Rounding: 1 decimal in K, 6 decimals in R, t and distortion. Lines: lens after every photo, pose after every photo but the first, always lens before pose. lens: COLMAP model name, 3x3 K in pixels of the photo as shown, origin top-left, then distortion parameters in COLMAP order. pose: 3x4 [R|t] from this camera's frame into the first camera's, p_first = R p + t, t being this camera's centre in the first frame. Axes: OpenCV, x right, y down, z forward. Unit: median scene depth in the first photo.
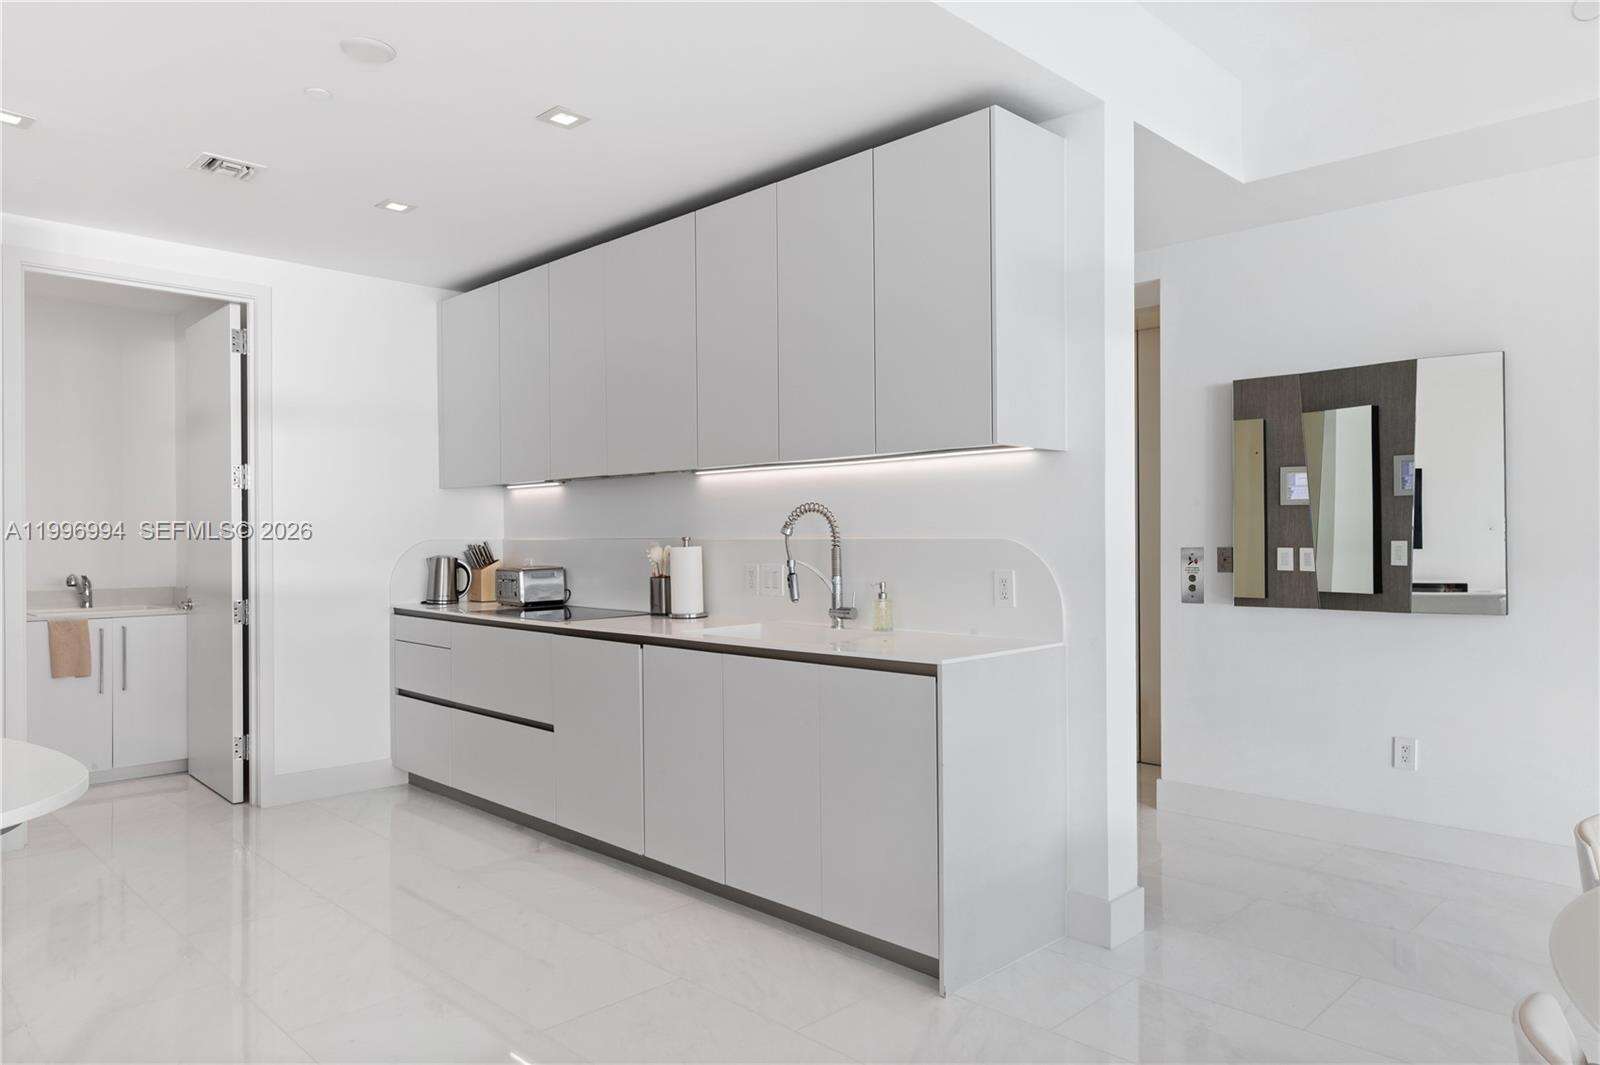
lens RADIAL K [[1040.5, 0, 800.0], [0, 1040.5, 532.5], [0, 0, 1]] dist [-0.000786, -0.002496]
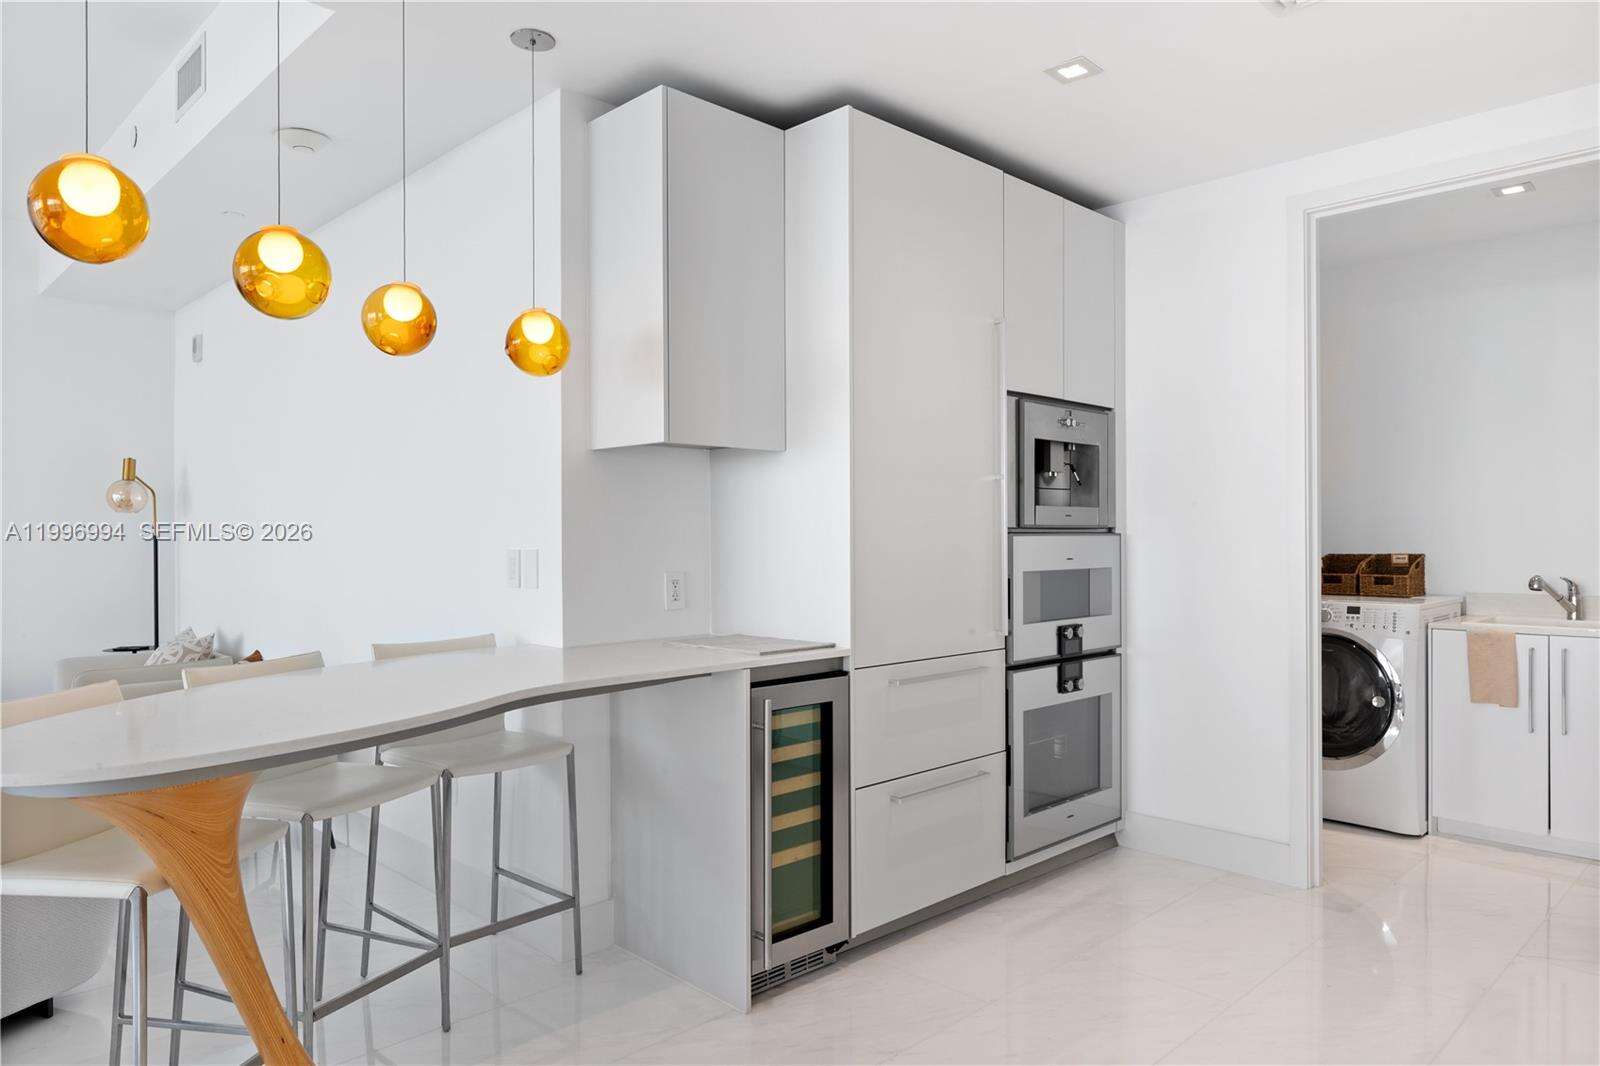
lens RADIAL K [[1040.5, 0, 800.0], [0, 1040.5, 533.0], [0, 0, 1]] dist [-0.000786, -0.002496]
pose [[-0.005267, 0.001491, -0.999985, 0.097376], [0.007654, 0.999970, 0.001451, 0.002521], [0.999957, -0.007646, -0.005278, 0.467050]]
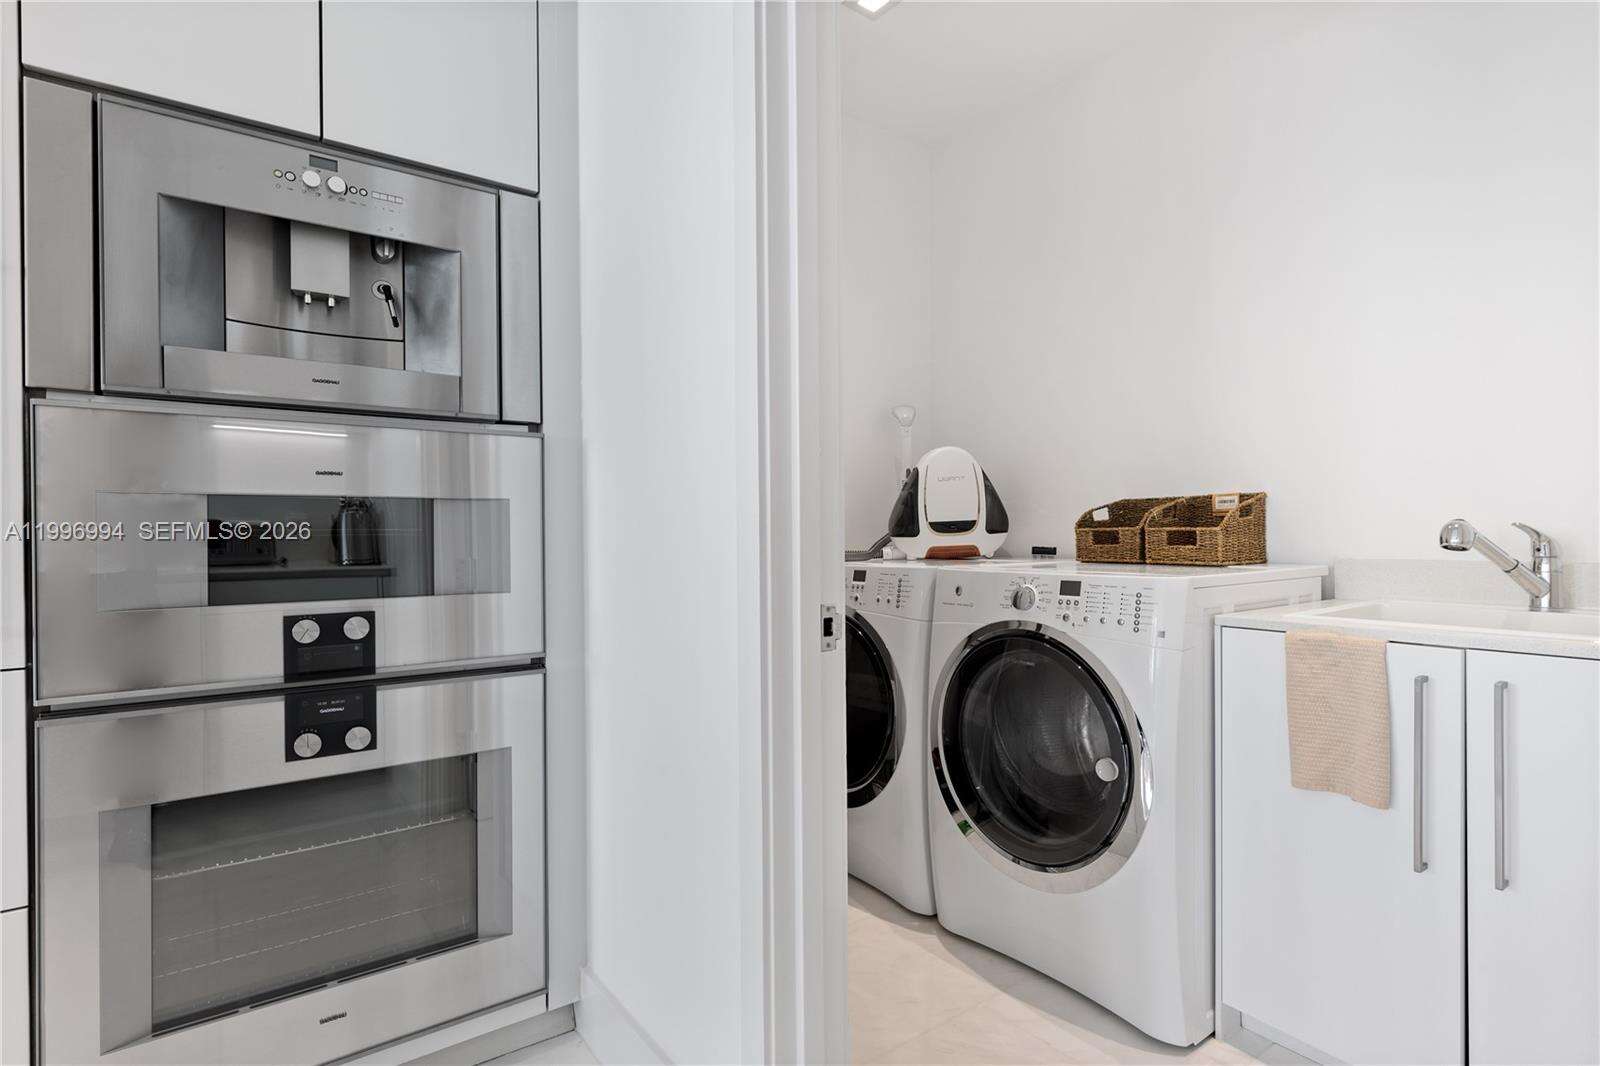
lens RADIAL K [[813.9, 0, 800.0], [0, 813.9, 533.0], [0, 0, 1]] dist [-0.003192, 0.000091]
pose [[-0.141446, 0.006102, -0.989927, -0.388158], [0.010735, 0.999932, 0.004630, 0.043371], [0.989888, -0.009972, -0.141501, 0.843259]]
